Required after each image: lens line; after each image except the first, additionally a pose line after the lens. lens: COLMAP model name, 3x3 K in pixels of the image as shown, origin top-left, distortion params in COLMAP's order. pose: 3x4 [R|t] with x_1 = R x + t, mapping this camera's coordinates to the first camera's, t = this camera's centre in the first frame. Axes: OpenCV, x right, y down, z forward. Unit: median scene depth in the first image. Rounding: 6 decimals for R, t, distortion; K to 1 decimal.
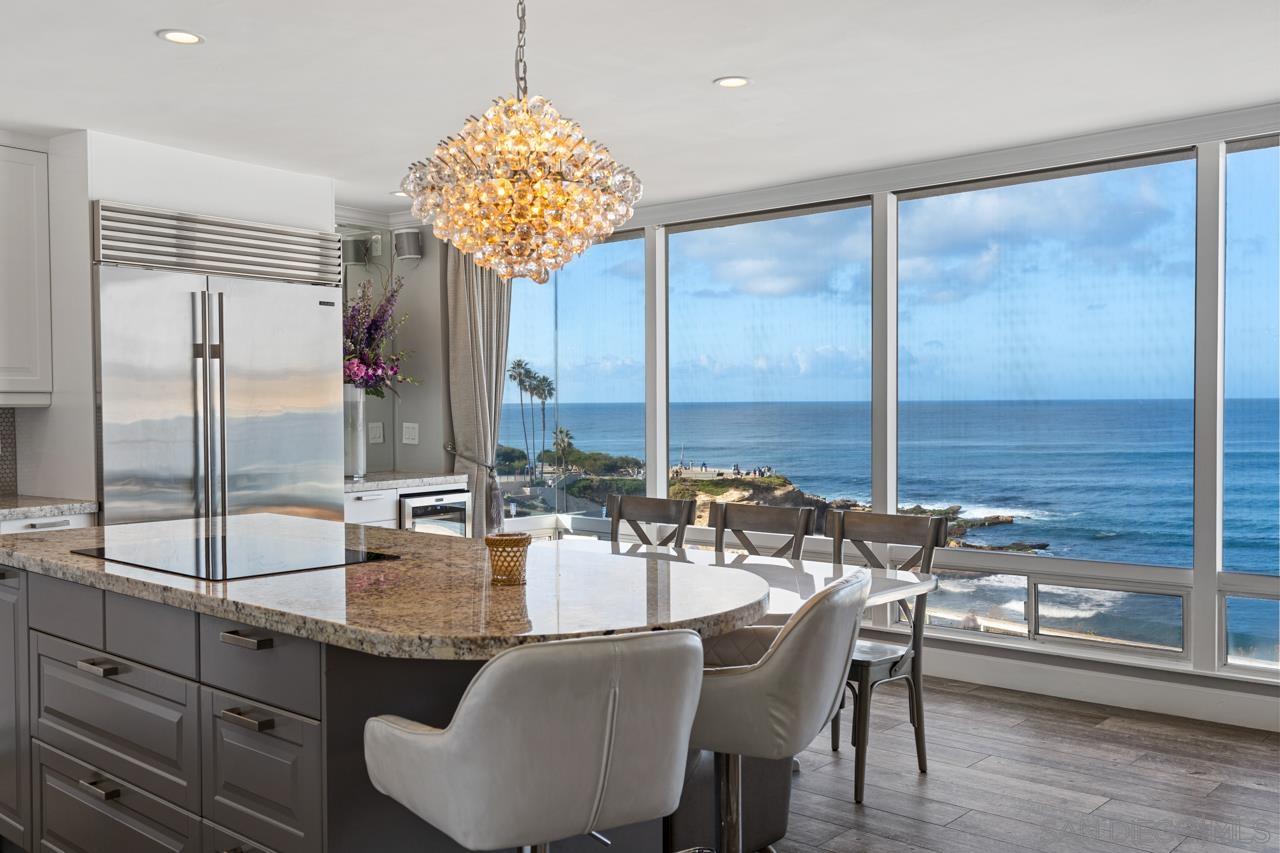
lens RADIAL K [[1191.6, 0, 640.0], [0, 1191.6, 426.5], [0, 0, 1]] dist [-0.002968, -0.004489]
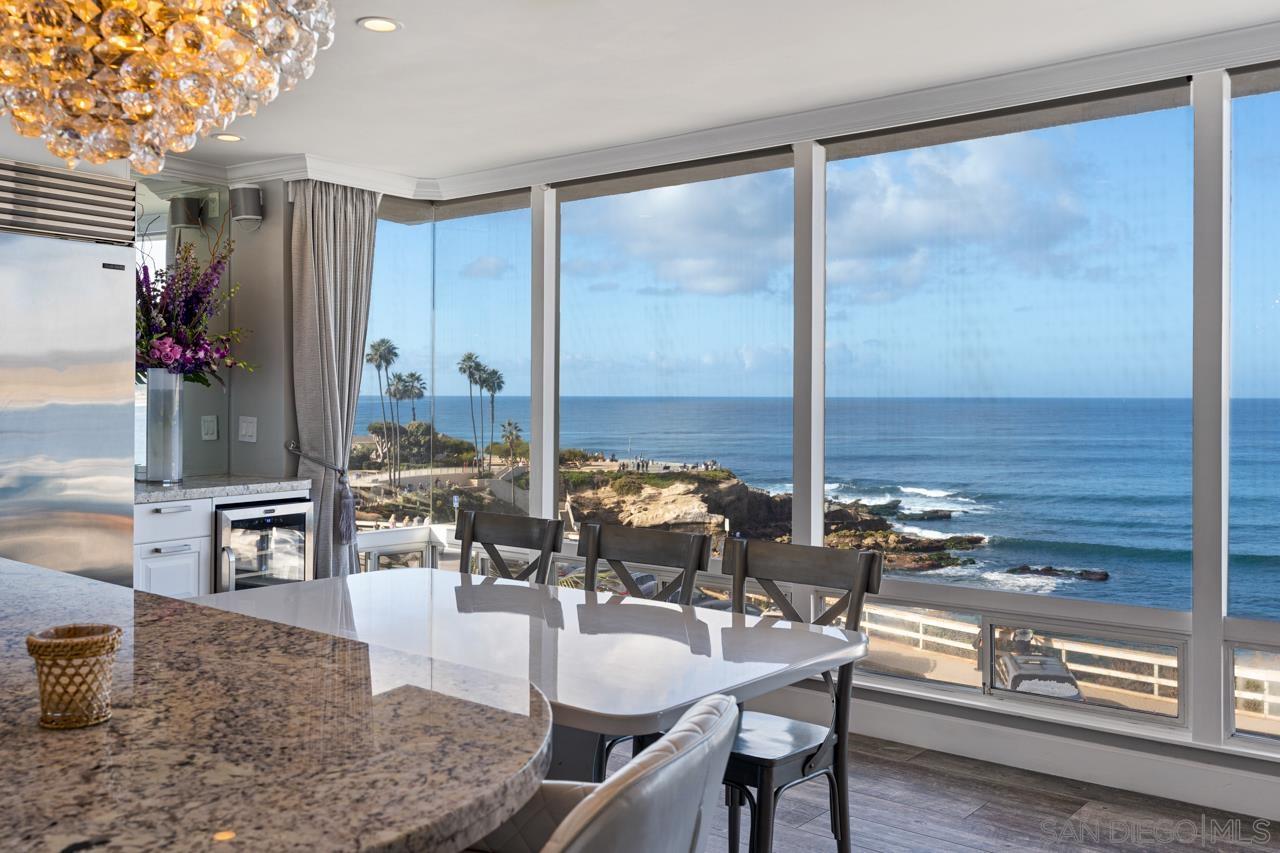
lens RADIAL K [[1149.3, 0, 643.8], [0, 1149.3, 383.8], [0, 0, 1]] dist [0.002994, -0.001479]
pose [[0.998993, 0.010848, 0.043538, 0.052996], [-0.009478, 0.999457, -0.031549, -0.003388], [-0.043856, 0.031104, 0.998554, 0.197350]]
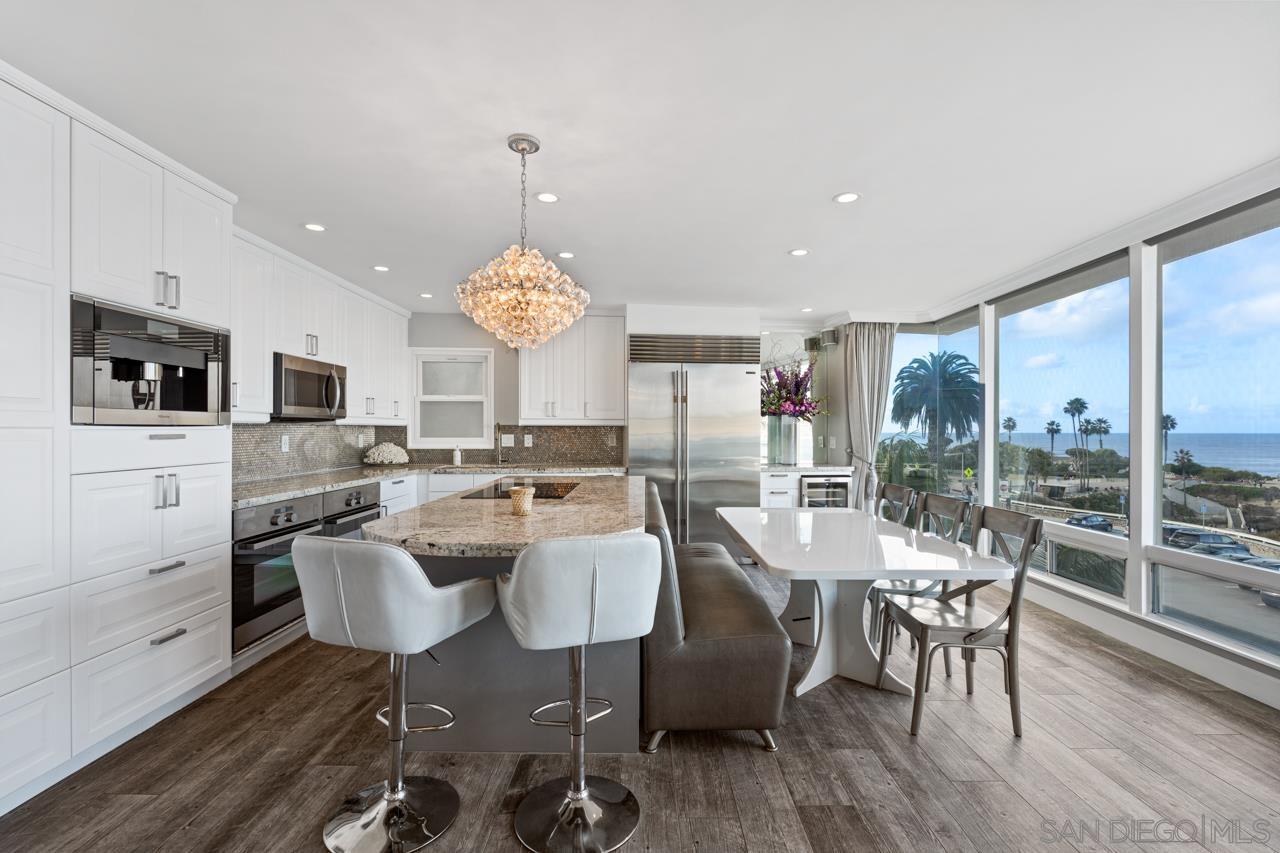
lens RADIAL K [[564.1, 0, 640.5], [0, 564.1, 429.1], [0, 0, 1]] dist [-0.002563, -0.001417]
pose [[0.651616, 0.002159, -0.758546, 0.283996], [-0.020397, 0.999684, -0.014676, 0.004363], [0.758275, 0.025036, 0.651454, 0.244311]]
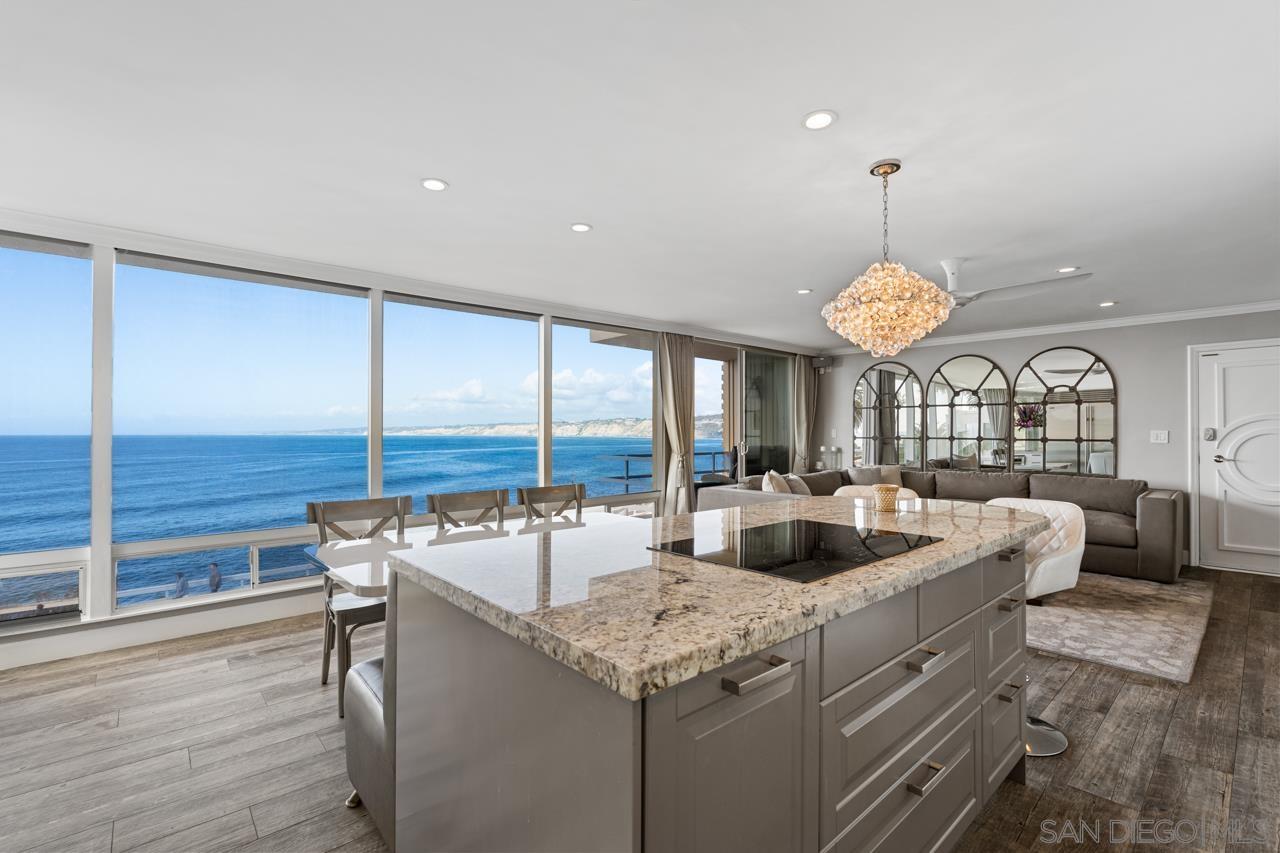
lens RADIAL K [[564.1, 0, 640.5], [0, 564.1, 429.1], [0, 0, 1]] dist [-0.002563, -0.001417]
pose [[0.135528, 0.013345, 0.990684, -0.442193], [0.026581, 0.999500, -0.017100, 0.004723], [-0.990417, 0.028651, 0.135106, 0.539740]]
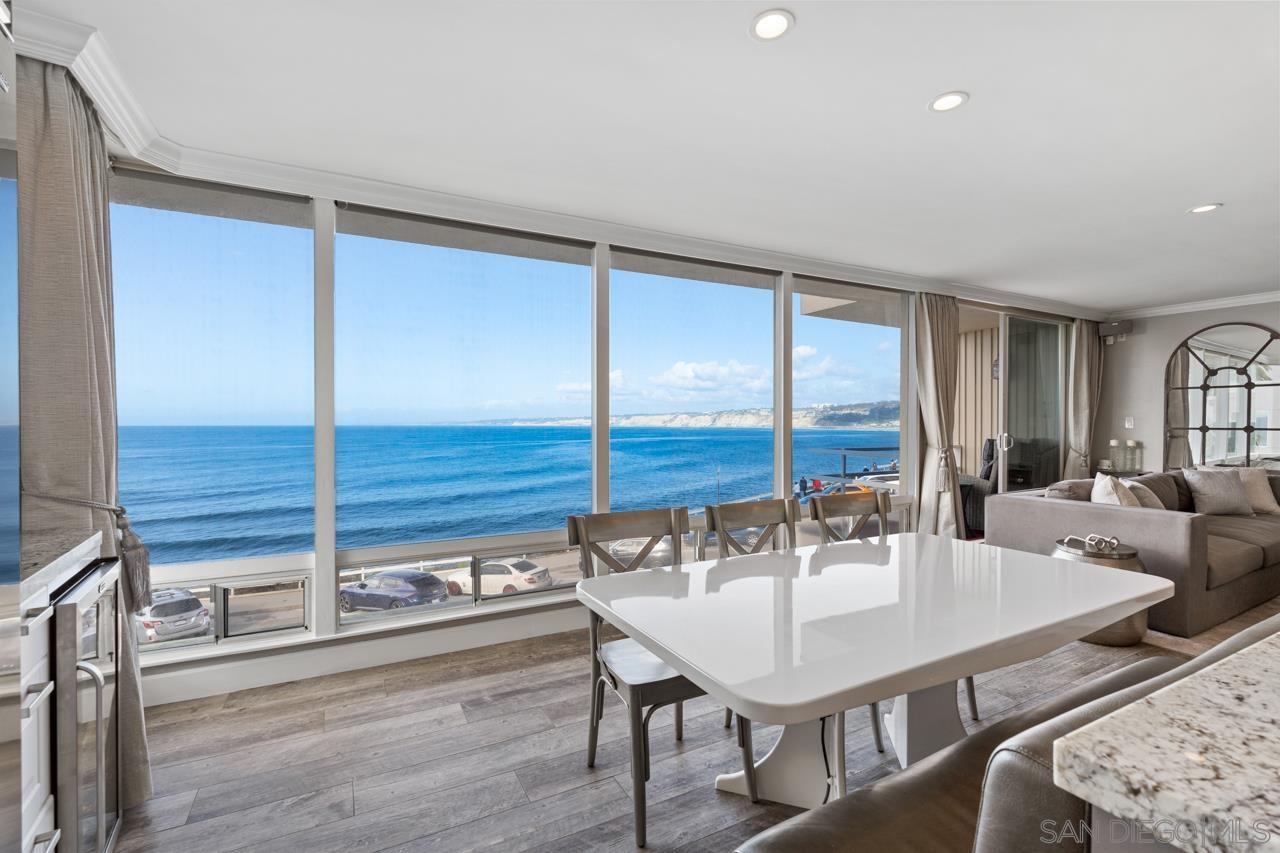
lens RADIAL K [[565.9, 0, 637.5], [0, 565.9, 427.3], [0, 0, 1]] dist [-0.003547, -0.000019]
pose [[0.367536, 0.000123, 0.930009, -0.325196], [0.024063, 0.999664, -0.009642, 0.001508], [-0.929698, 0.025923, 0.367410, 0.701987]]
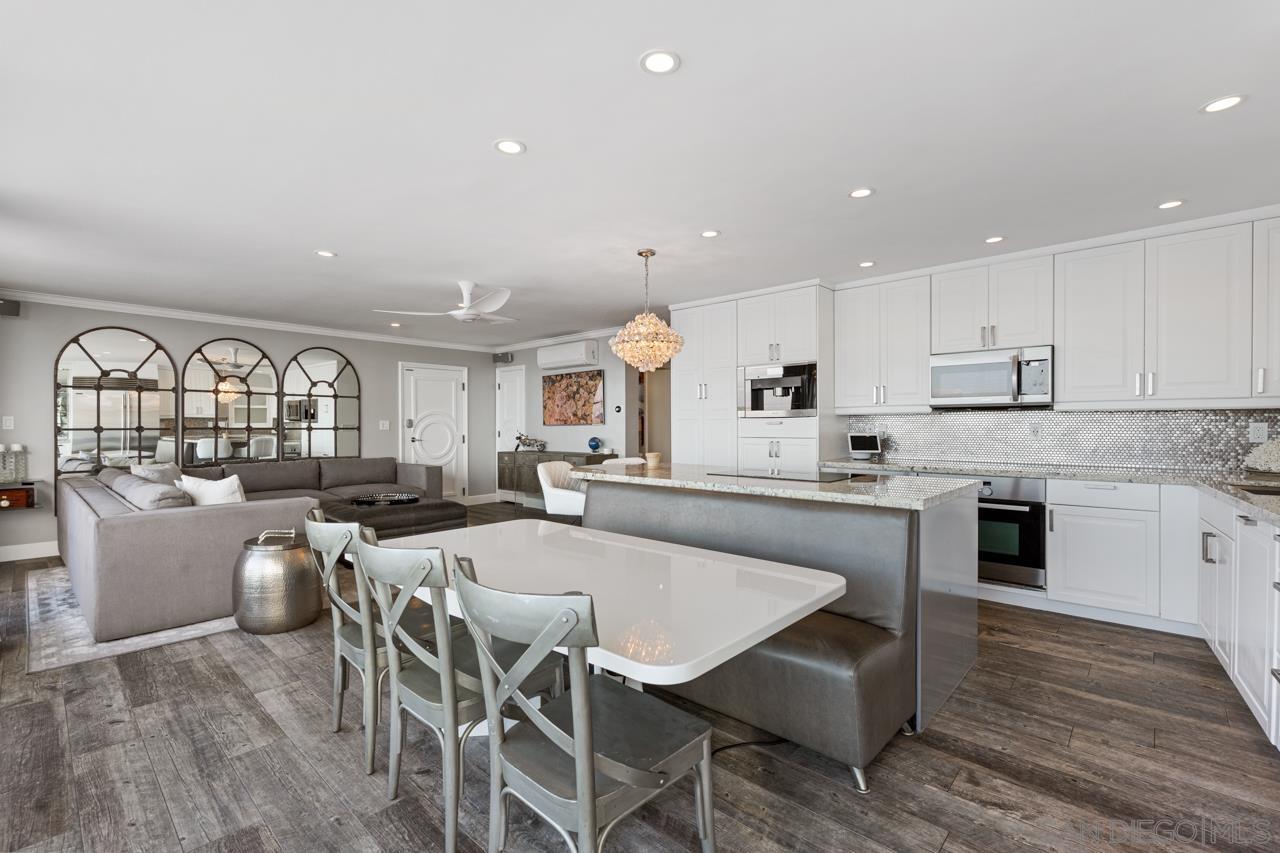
lens RADIAL K [[565.9, 0, 637.5], [0, 565.9, 427.3], [0, 0, 1]] dist [-0.003547, -0.000019]
pose [[-0.999534, 0.004199, 0.030243, -0.048035], [0.005312, 0.999307, 0.036833, -0.014124], [-0.030067, 0.036976, -0.998864, 1.043505]]
